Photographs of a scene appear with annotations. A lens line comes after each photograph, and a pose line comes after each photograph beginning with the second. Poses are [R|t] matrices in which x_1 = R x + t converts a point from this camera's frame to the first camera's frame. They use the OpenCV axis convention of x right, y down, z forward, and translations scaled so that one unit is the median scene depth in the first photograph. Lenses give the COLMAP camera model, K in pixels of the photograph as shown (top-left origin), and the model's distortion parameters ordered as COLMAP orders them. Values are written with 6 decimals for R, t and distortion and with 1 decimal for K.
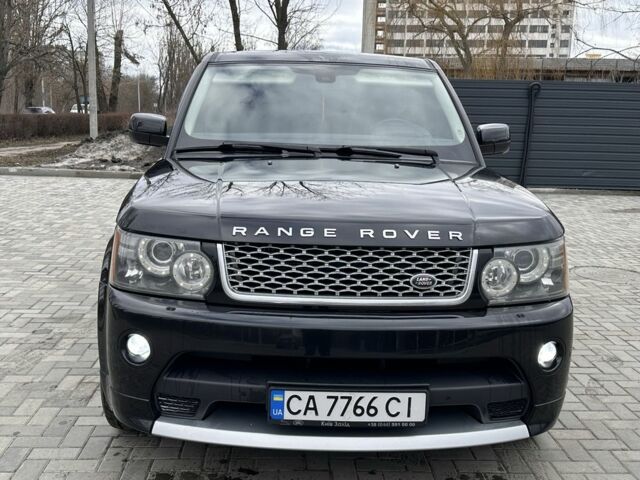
lens RADIAL K [[740.5, 0, 314.8], [0, 740.5, 239.9], [0, 0, 1]] dist [0.086895, 0.000000]
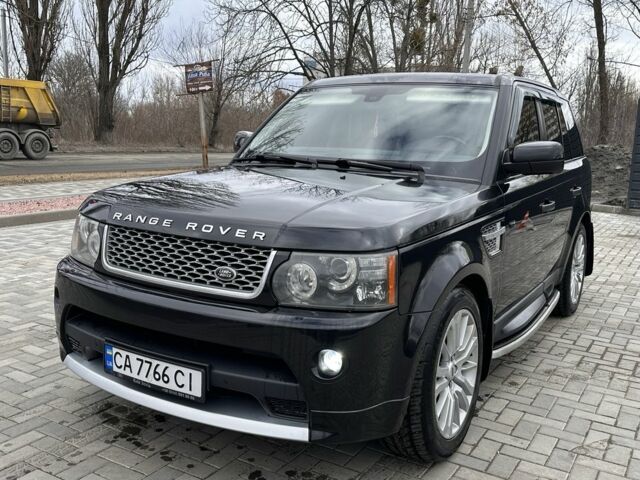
lens RADIAL K [[684.8, 0, 306.4], [0, 684.8, 230.9], [0, 0, 1]] dist [0.048519, 0.000000]
pose [[0.824747, 0.086171, -0.558898, 0.810269], [-0.109036, 0.994008, -0.007644, -0.012952], [0.554891, 0.067245, 0.829201, 0.214837]]
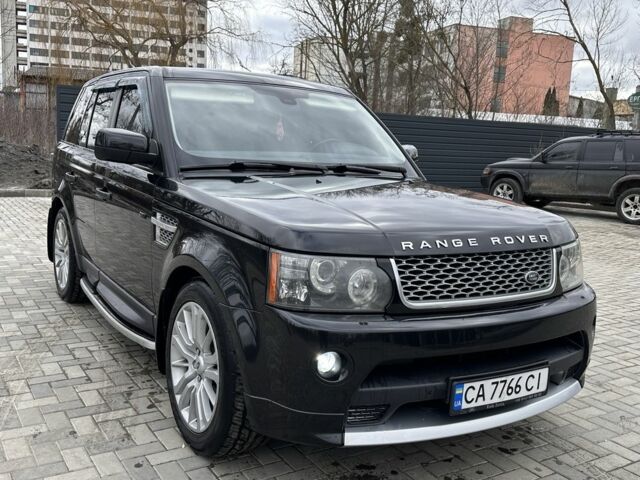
lens RADIAL K [[684.8, 0, 322.9], [0, 684.8, 240.4], [0, 0, 1]] dist [0.048519, 0.000000]
pose [[0.870199, -0.058460, 0.489219, -0.701180], [0.059742, 0.998129, 0.013006, -0.039989], [-0.489064, 0.017909, 0.872064, 0.179947]]
